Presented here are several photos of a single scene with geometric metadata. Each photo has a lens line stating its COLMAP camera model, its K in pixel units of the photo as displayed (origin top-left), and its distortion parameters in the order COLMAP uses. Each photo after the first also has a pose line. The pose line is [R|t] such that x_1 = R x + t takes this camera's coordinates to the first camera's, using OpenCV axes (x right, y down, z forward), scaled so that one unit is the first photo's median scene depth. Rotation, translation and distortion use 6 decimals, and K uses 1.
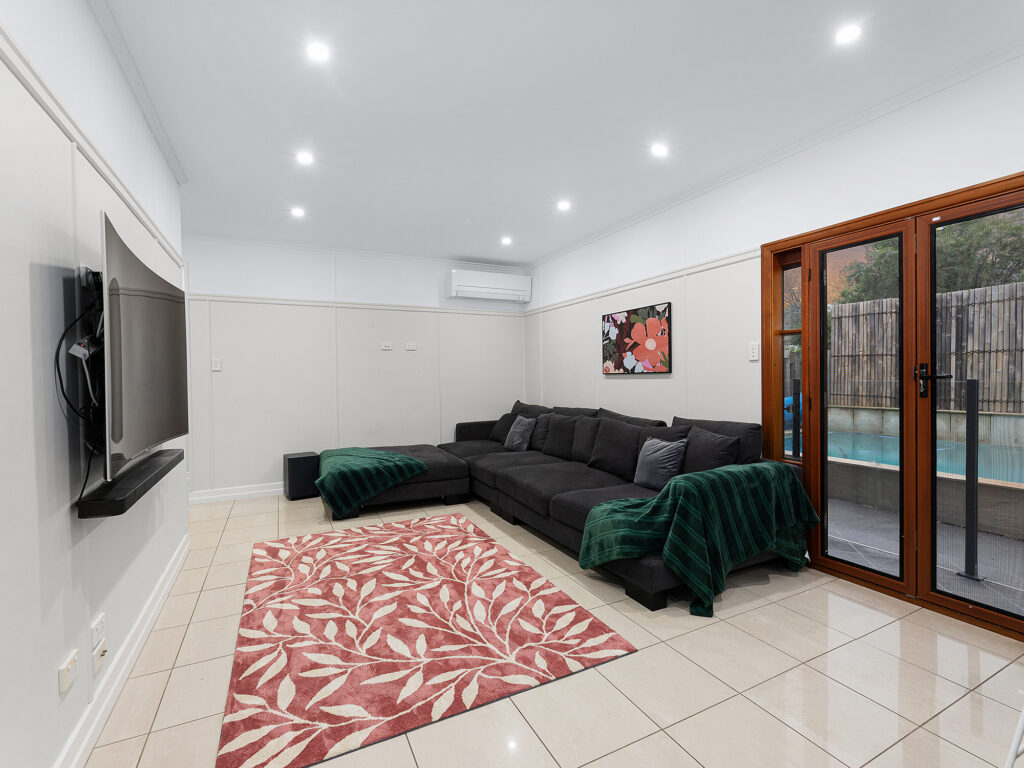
lens RADIAL K [[471.1, 0, 508.1], [0, 471.1, 380.2], [0, 0, 1]] dist [-0.000542, -0.000036]
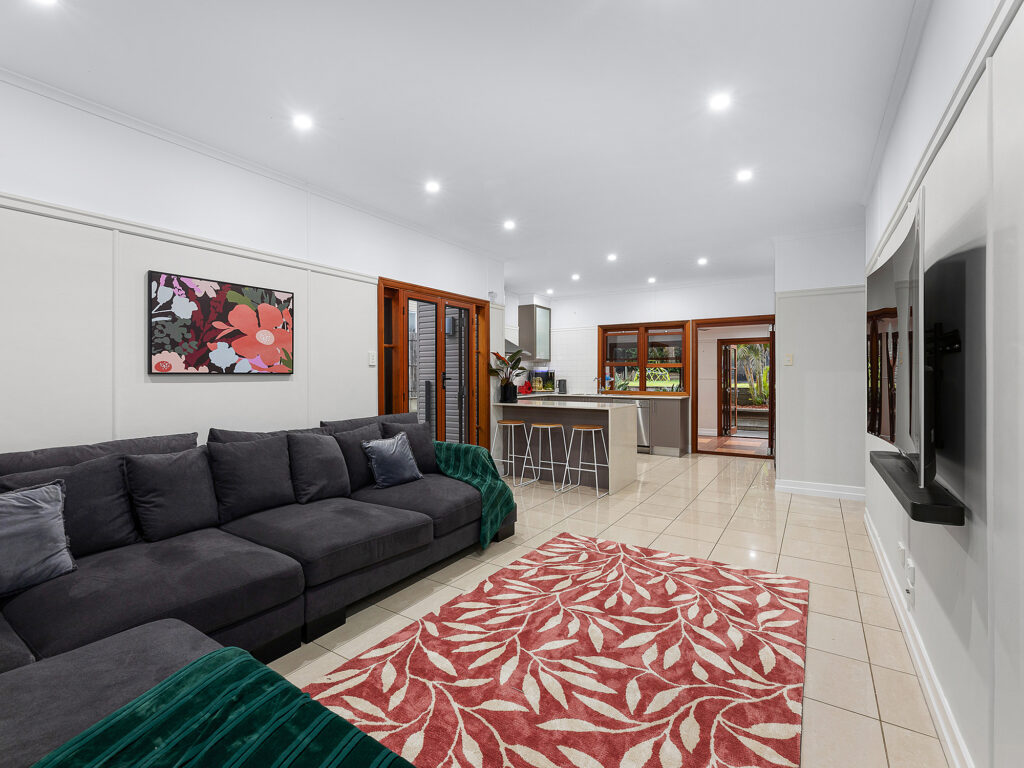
lens RADIAL K [[465.1, 0, 511.6], [0, 465.1, 373.2], [0, 0, 1]] dist [-0.001377, -0.000190]
pose [[-0.512313, 0.019334, 0.858581, -0.576435], [0.014882, 0.999796, -0.013634, 0.000460], [-0.858670, 0.005793, -0.512497, 1.052317]]
